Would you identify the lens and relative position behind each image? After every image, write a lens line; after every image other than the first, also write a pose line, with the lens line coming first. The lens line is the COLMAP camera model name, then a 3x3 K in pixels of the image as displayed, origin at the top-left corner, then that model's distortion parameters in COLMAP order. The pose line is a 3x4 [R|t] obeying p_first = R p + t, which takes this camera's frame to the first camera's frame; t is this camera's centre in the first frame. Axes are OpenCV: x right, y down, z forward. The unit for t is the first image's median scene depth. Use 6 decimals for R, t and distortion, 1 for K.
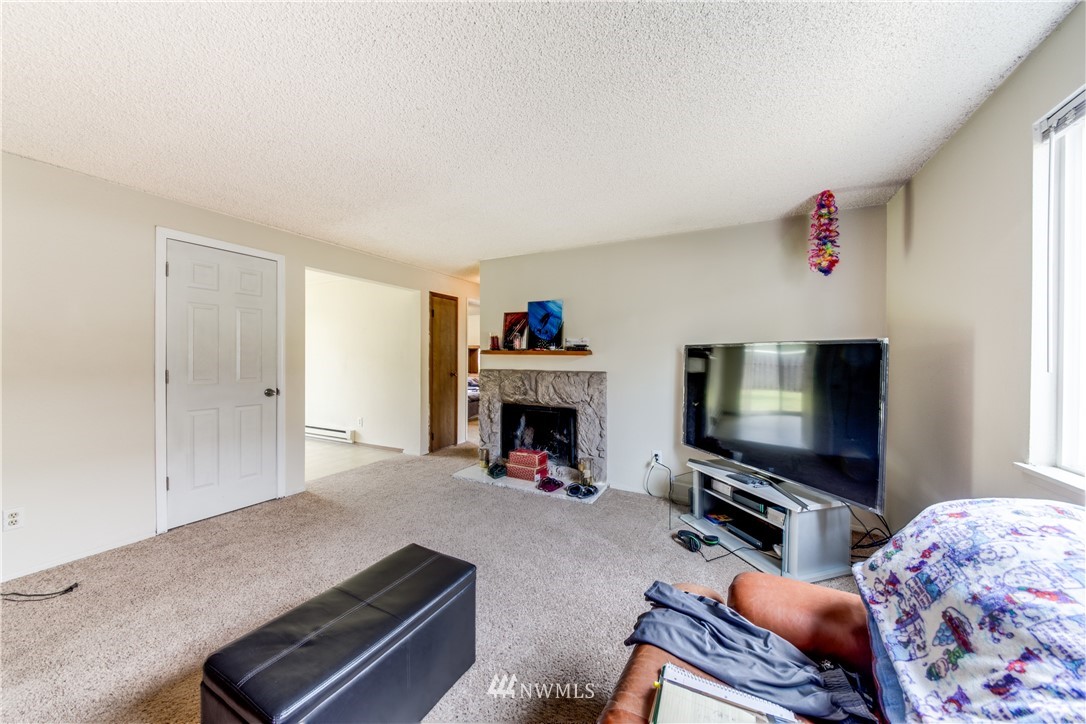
lens RADIAL K [[383.0, 0, 539.9], [0, 383.0, 353.2], [0, 0, 1]] dist [0.001662, -0.000542]
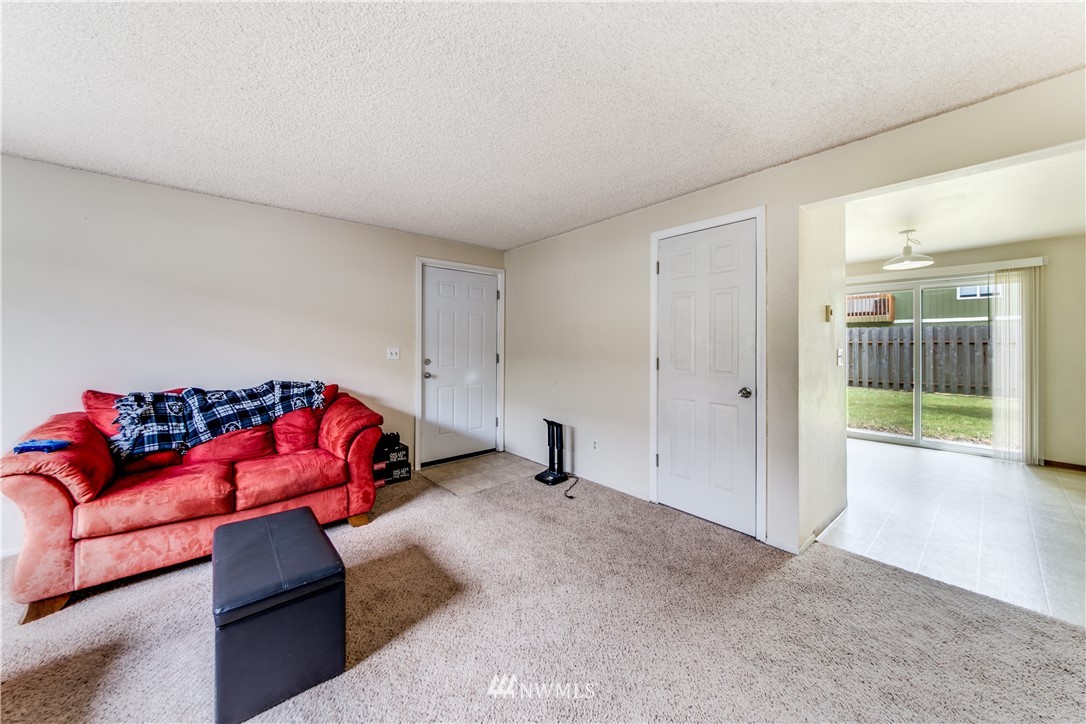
lens RADIAL K [[383.0, 0, 554.9], [0, 383.0, 347.7], [0, 0, 1]] dist [0.001662, -0.000542]
pose [[-0.338005, -0.004232, -0.941135, 0.121116], [0.000845, 0.999988, -0.004801, 0.013147], [0.941144, -0.002418, -0.337997, 0.759103]]
